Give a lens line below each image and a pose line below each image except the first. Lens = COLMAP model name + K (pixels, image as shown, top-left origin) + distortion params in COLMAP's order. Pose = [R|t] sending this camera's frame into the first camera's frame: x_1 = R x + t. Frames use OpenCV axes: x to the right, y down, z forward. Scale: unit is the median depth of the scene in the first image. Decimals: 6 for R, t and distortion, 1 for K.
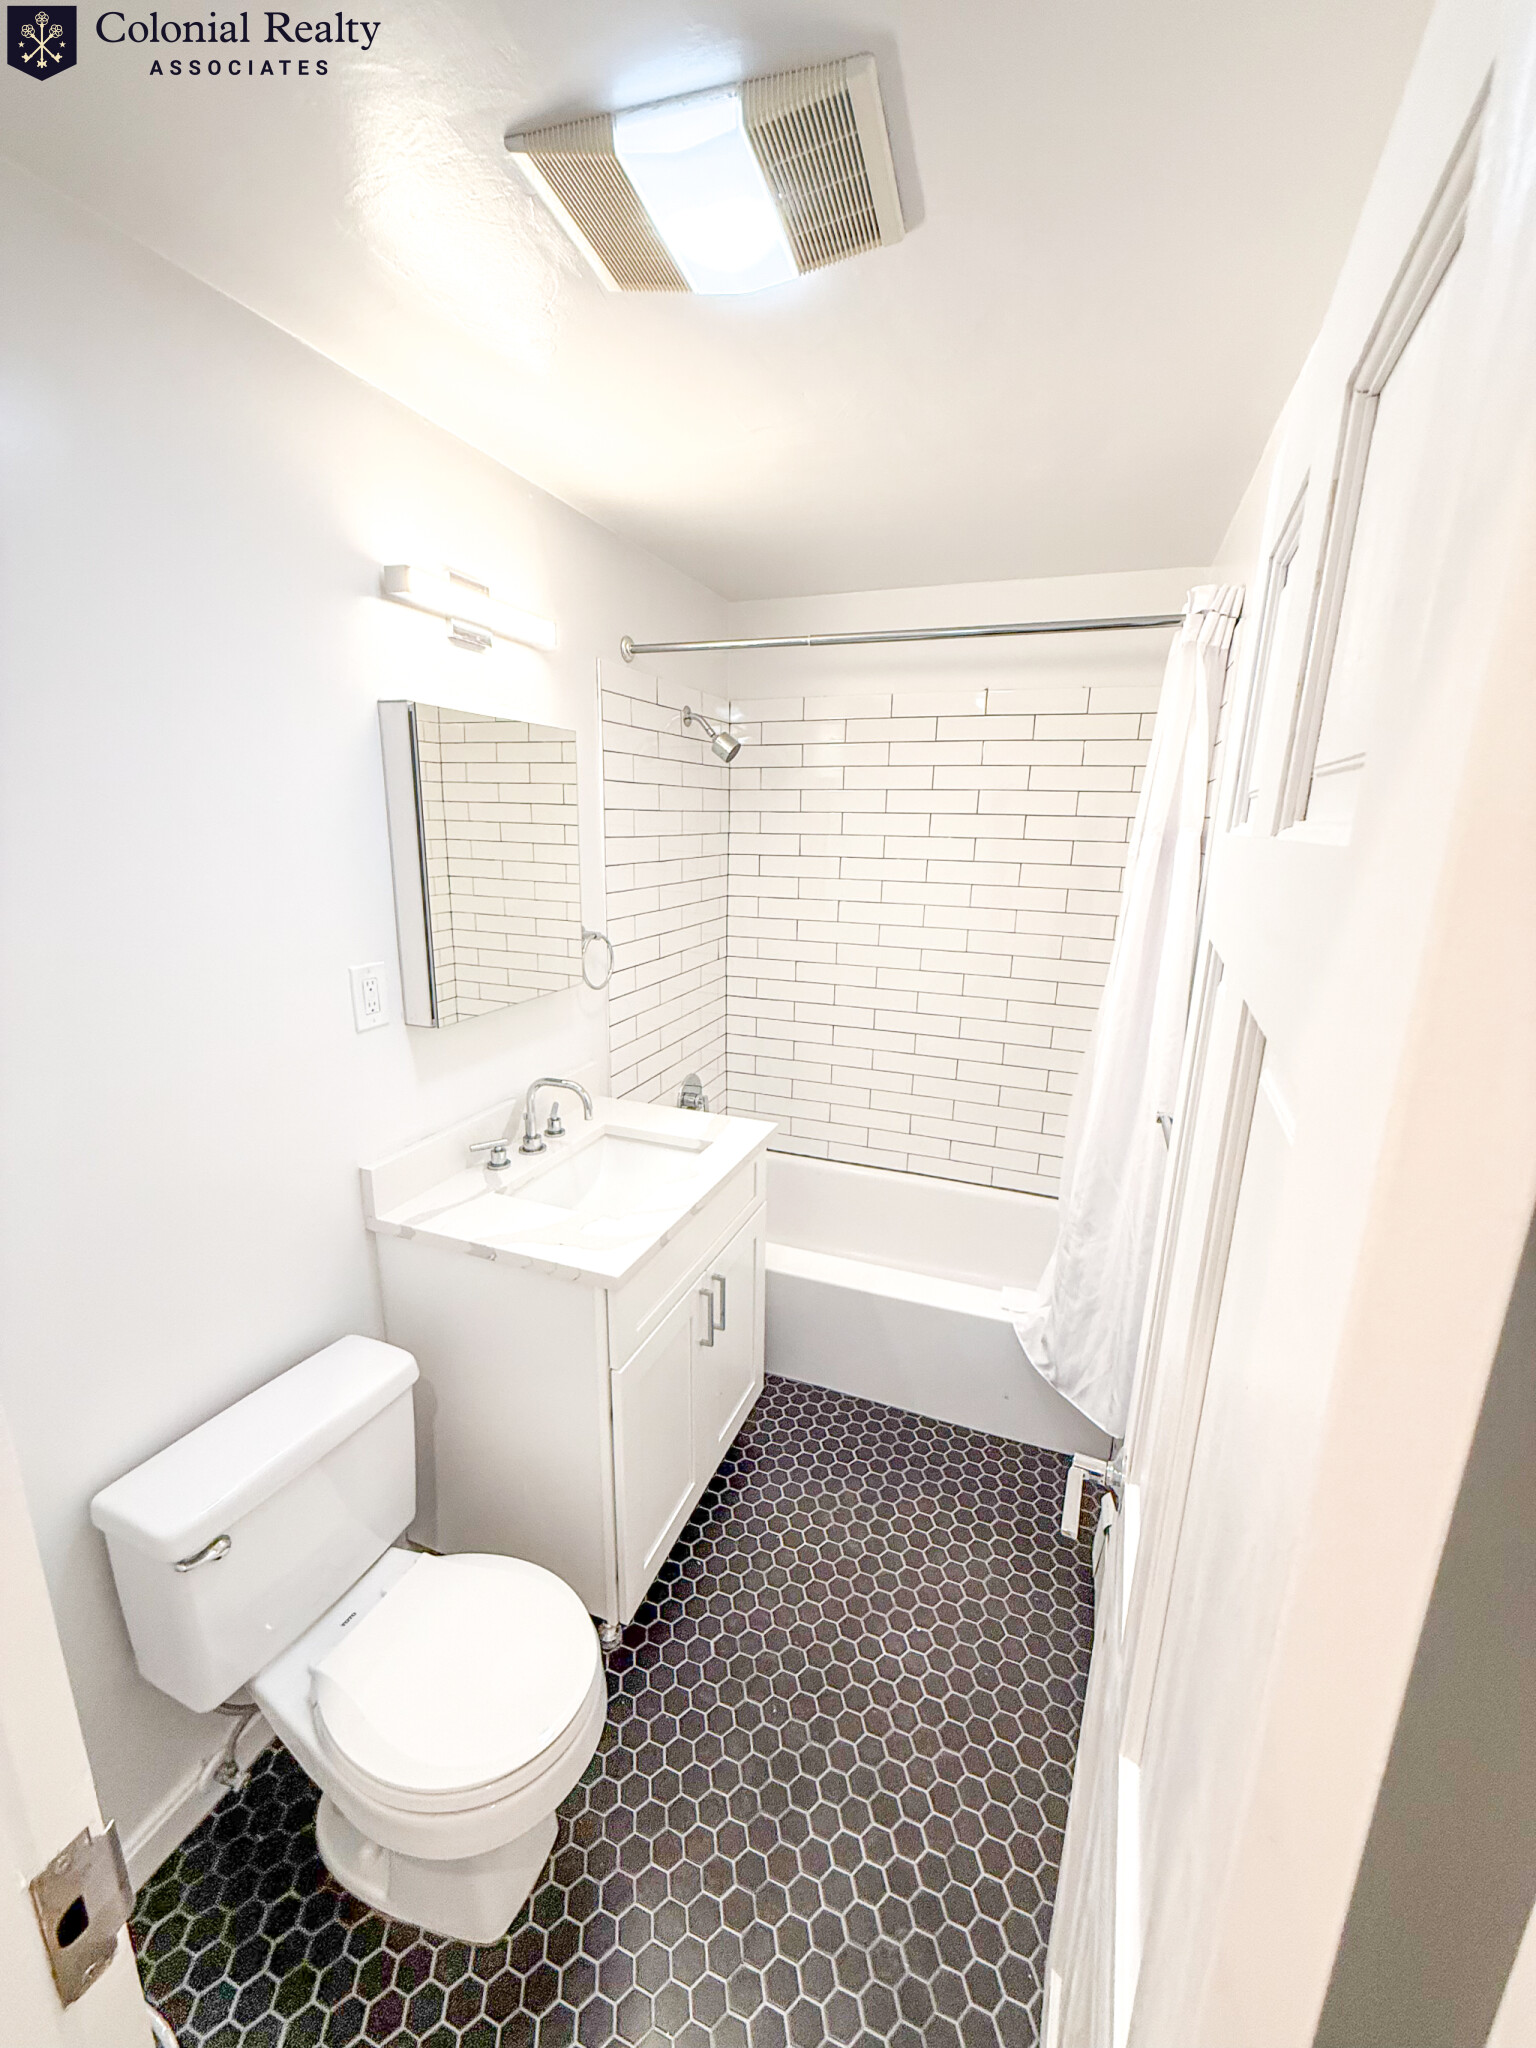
lens RADIAL K [[814.4, 0, 771.6], [0, 814.4, 1018.6], [0, 0, 1]] dist [0.001662, -0.000029]
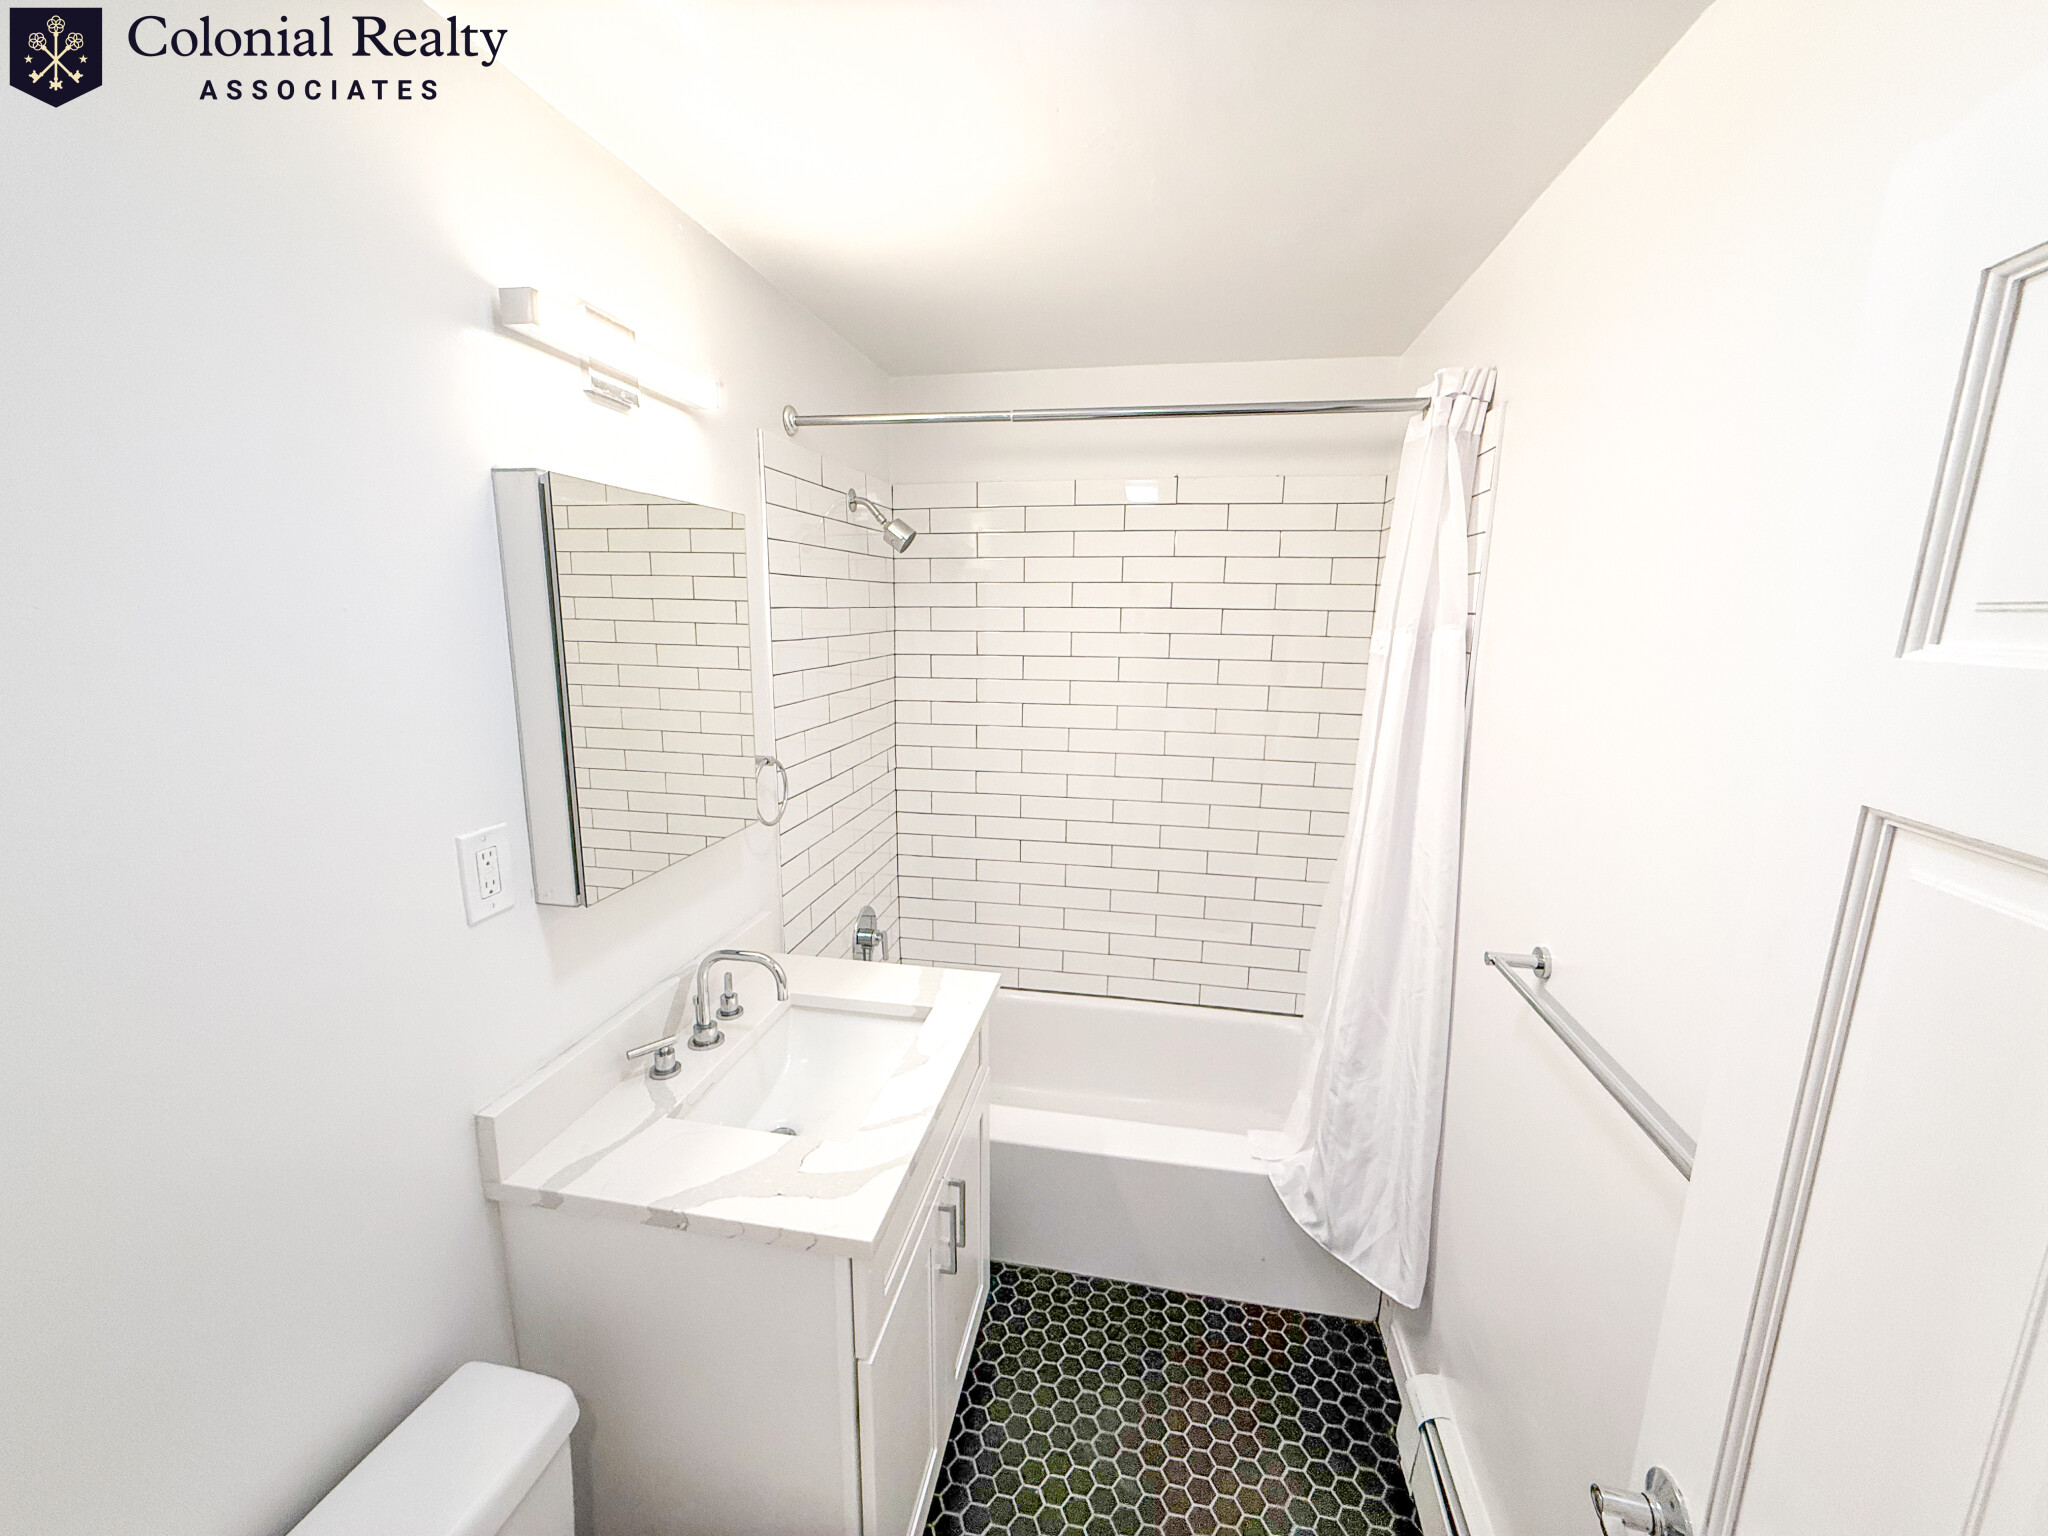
lens RADIAL K [[814.4, 0, 1018.6], [0, 814.4, 768.3], [0, 0, 1]] dist [0.001662, -0.000029]
pose [[0.984372, -0.041989, 0.171022, -0.112564], [0.049586, 0.997953, -0.040395, -0.050332], [-0.168975, 0.048244, 0.984439, 0.155536]]
